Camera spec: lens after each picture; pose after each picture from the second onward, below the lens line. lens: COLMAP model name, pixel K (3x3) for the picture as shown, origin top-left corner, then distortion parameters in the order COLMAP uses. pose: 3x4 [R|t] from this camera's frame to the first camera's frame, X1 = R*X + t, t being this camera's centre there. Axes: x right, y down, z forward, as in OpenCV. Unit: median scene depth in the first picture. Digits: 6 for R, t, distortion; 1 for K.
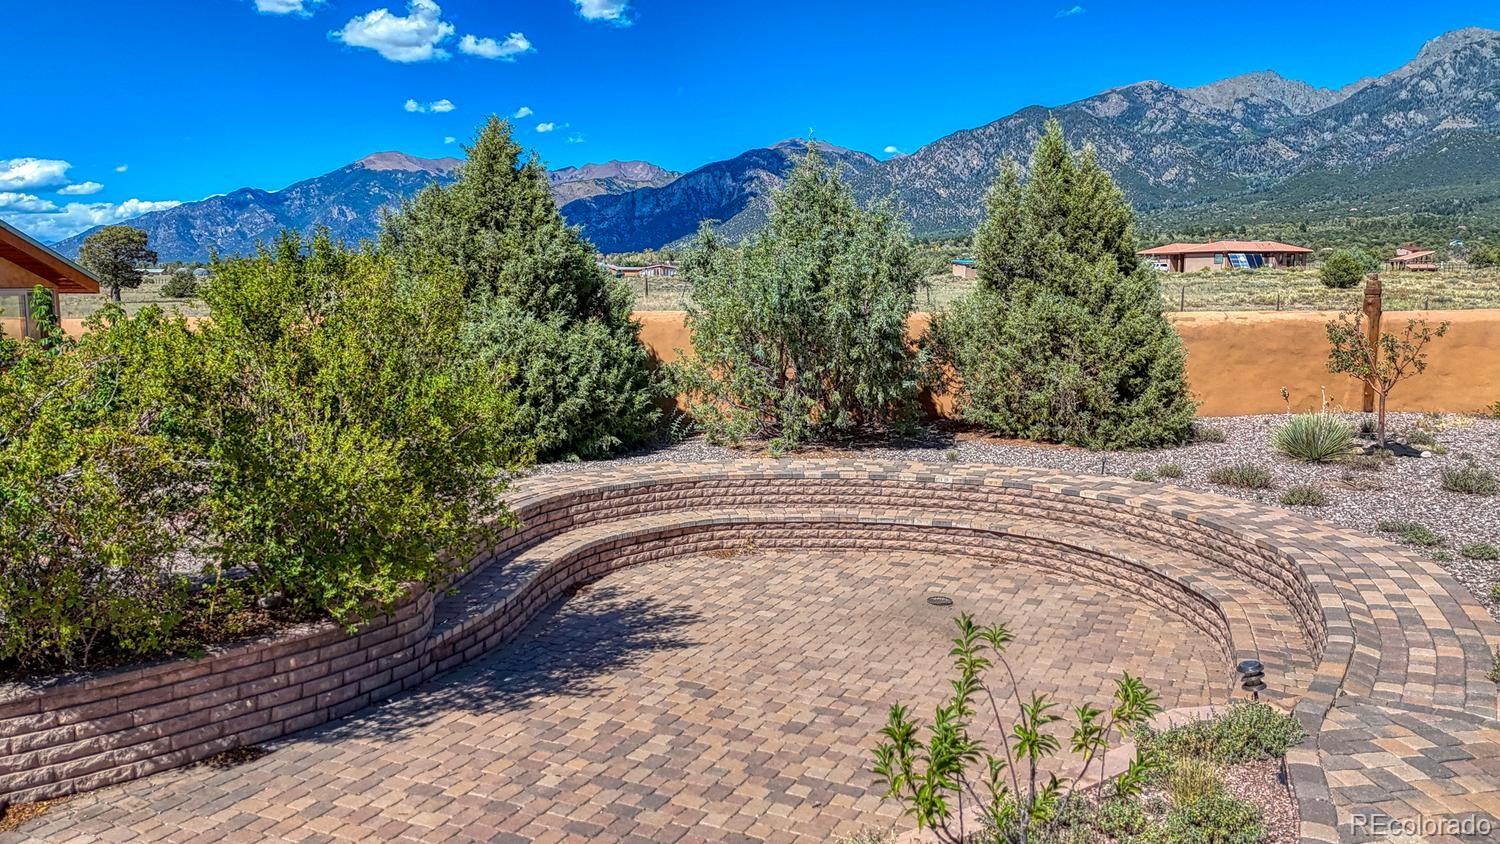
lens RADIAL K [[1105.2, 0, 750.0], [0, 1105.2, 422.0], [0, 0, 1]] dist [0.057324, -0.053617]
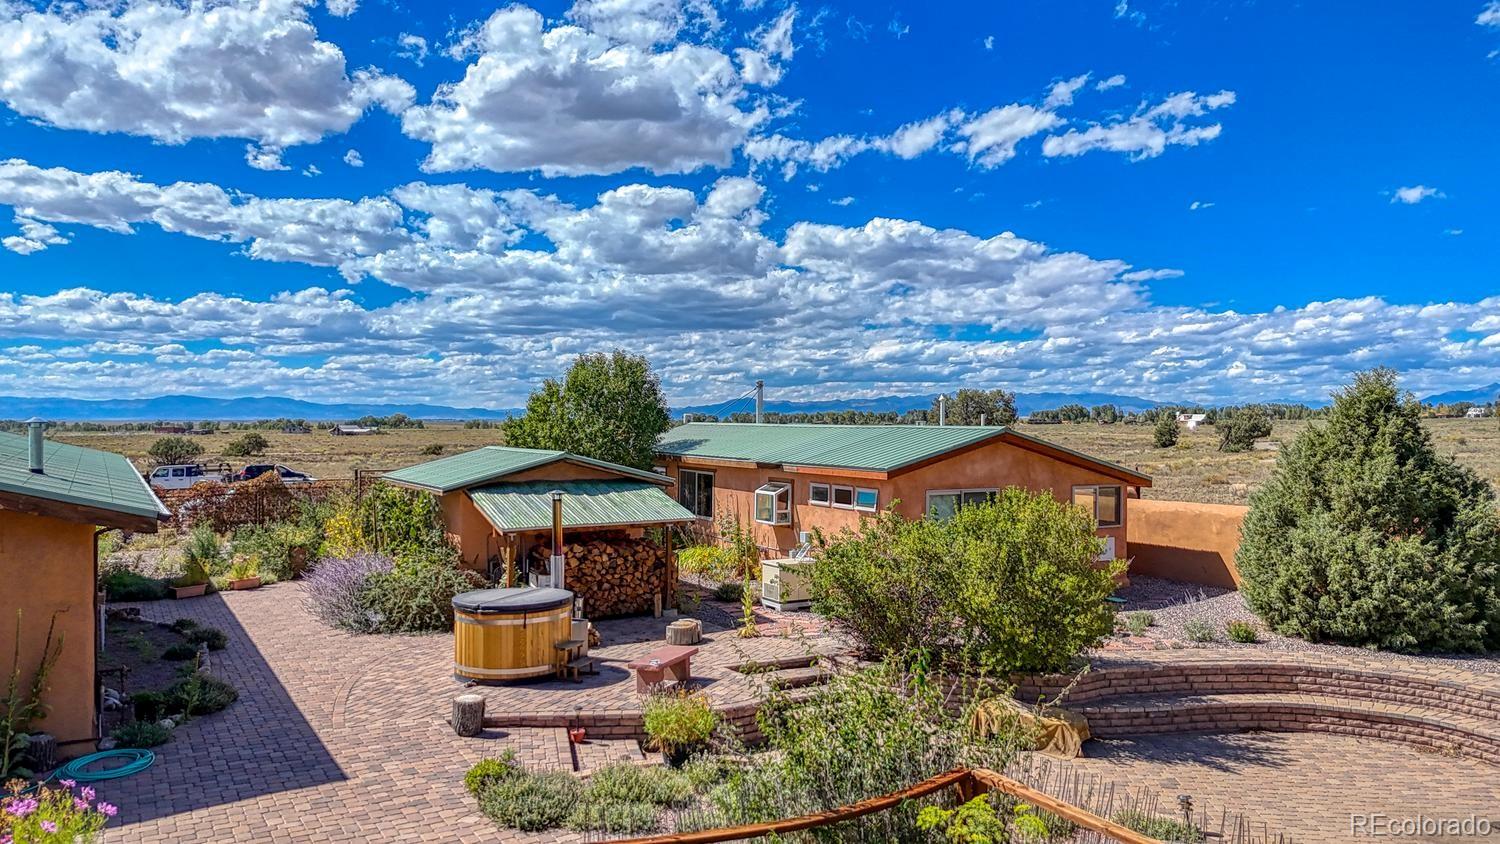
lens RADIAL K [[1105.2, 0, 750.0], [0, 1105.2, 422.0], [0, 0, 1]] dist [0.057324, -0.053617]
pose [[0.368016, 0.004076, -0.929810, 0.793358], [-0.118343, 0.992063, -0.042491, -0.086773], [0.922257, 0.125674, 0.365578, -0.131048]]
